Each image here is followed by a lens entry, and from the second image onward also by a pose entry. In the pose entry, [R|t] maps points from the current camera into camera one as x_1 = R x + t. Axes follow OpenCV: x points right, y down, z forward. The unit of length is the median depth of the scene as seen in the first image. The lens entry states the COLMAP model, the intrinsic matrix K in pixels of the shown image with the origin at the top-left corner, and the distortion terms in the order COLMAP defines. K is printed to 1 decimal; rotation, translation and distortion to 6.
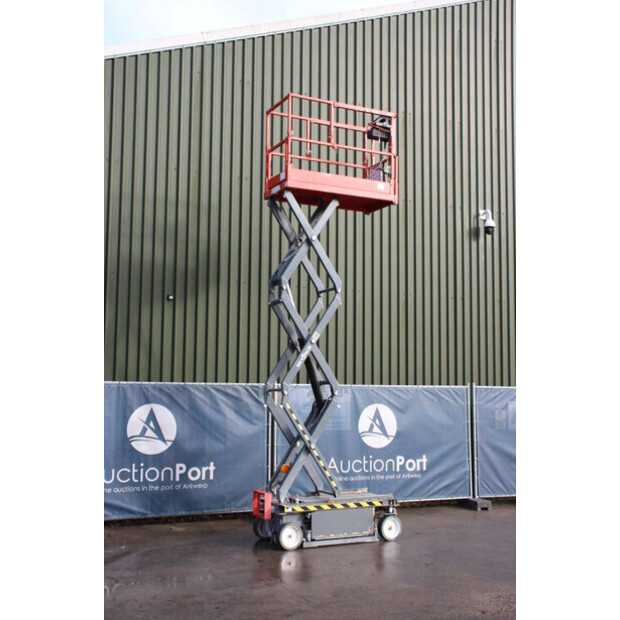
lens RADIAL K [[786.0, 0, 310.0], [0, 786.0, 310.0], [0, 0, 1]] dist [0.023304, 0.024237]
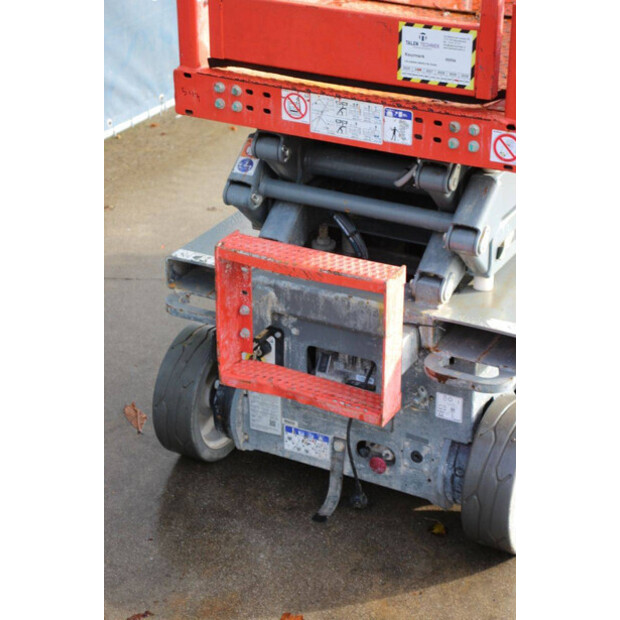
lens RADIAL K [[1476.8, 0, 310.0], [0, 1476.8, 310.0], [0, 0, 1]] dist [0.397726, 0.808147]
pose [[0.810526, -0.257104, 0.526256, -0.195608], [-0.058818, 0.858231, 0.509882, 0.081843], [-0.582741, -0.444226, 0.680497, 0.717167]]
